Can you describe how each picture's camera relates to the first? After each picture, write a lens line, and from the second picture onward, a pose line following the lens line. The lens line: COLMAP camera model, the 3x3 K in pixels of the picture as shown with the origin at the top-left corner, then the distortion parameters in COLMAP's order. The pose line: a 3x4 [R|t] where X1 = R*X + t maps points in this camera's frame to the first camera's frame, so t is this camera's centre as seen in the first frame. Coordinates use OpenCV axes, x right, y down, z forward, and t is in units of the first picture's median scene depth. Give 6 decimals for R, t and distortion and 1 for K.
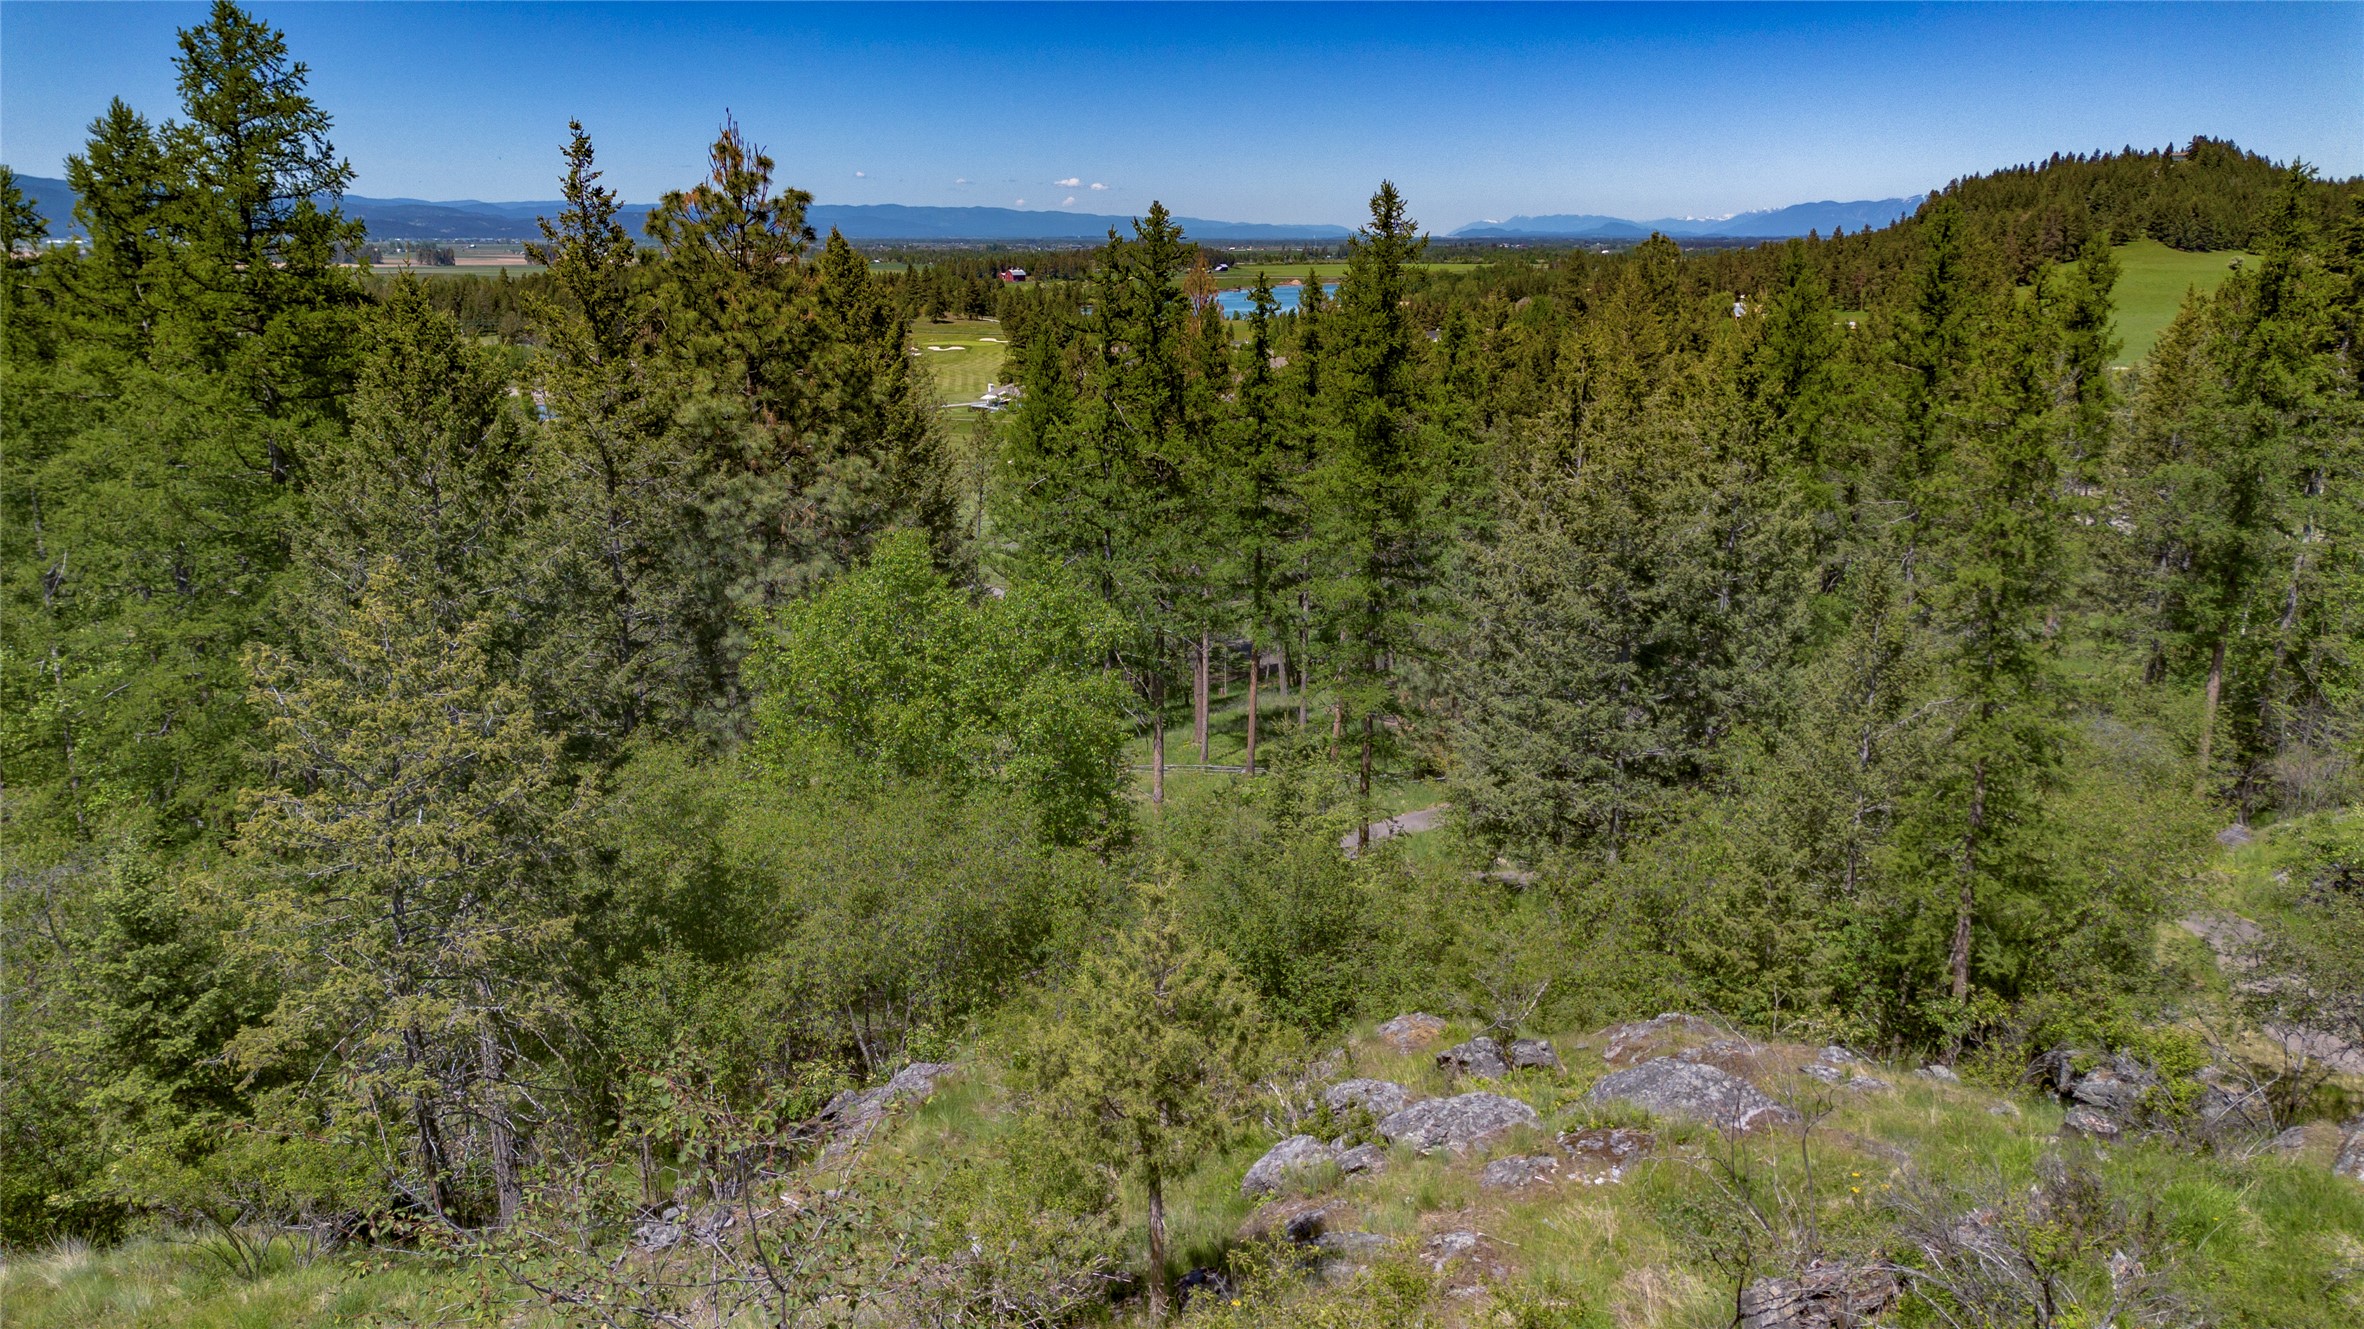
lens RADIAL K [[1656.0, 0, 1179.5], [0, 1656.0, 666.2], [0, 0, 1]] dist [0.071284, -0.070764]
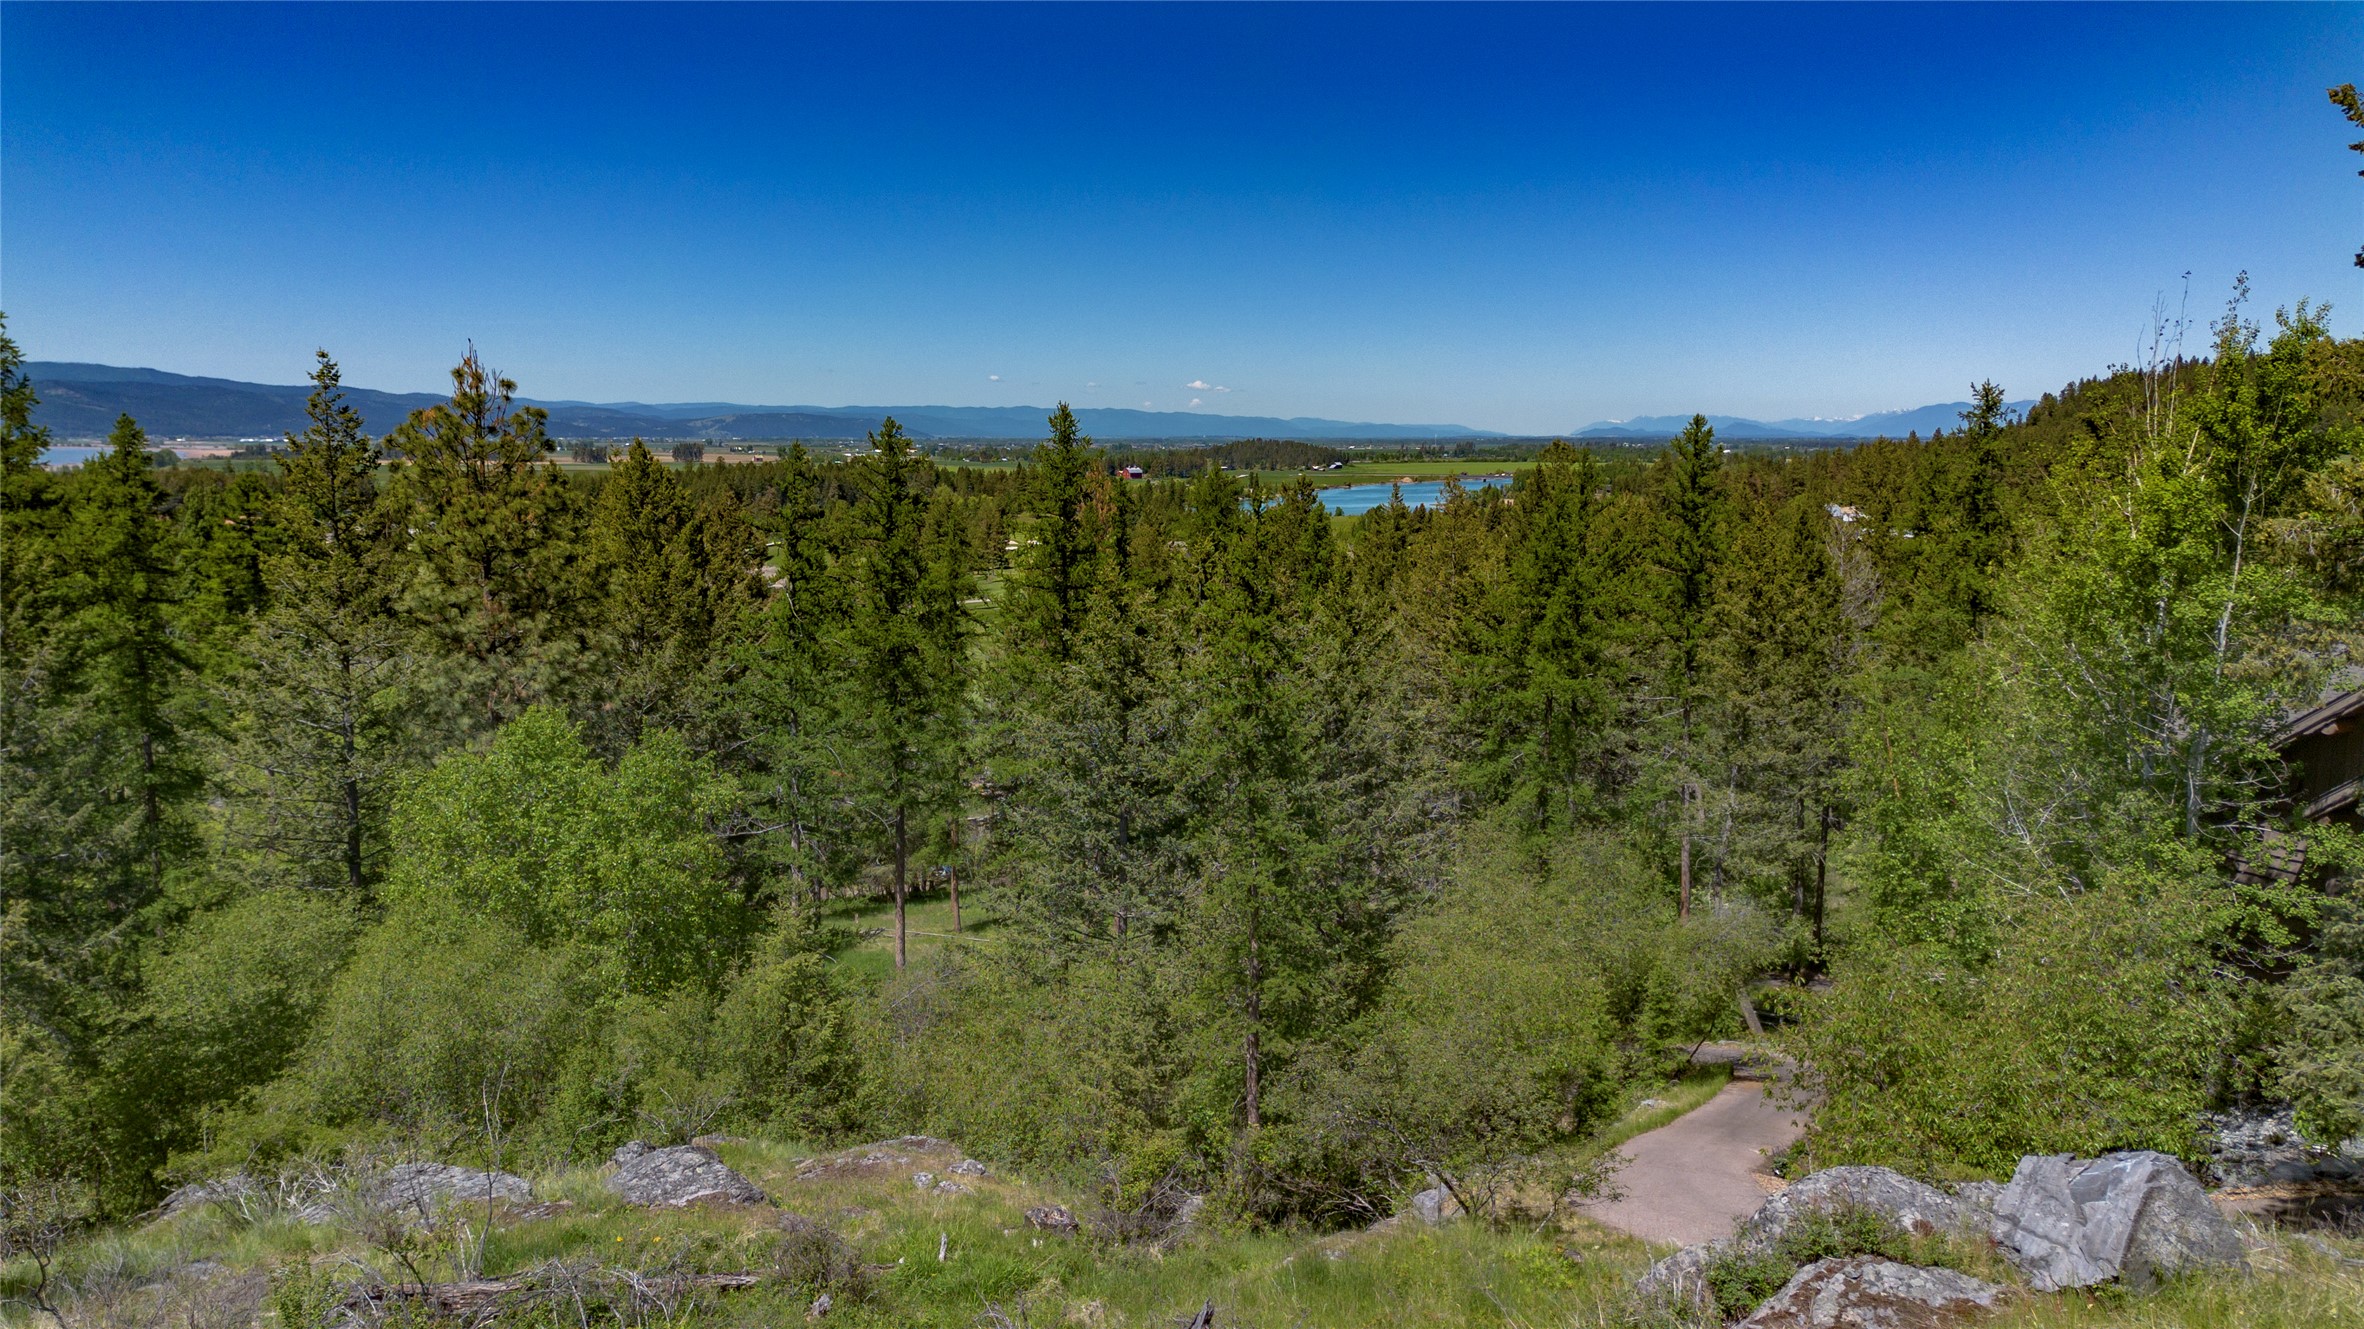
lens RADIAL K [[1656.0, 0, 1179.5], [0, 1656.0, 666.2], [0, 0, 1]] dist [0.071284, -0.070764]
pose [[0.997222, 0.012539, -0.073422, 0.301404], [-0.020841, 0.993329, -0.113415, 0.009214], [0.071510, 0.114630, 0.990831, -0.076729]]
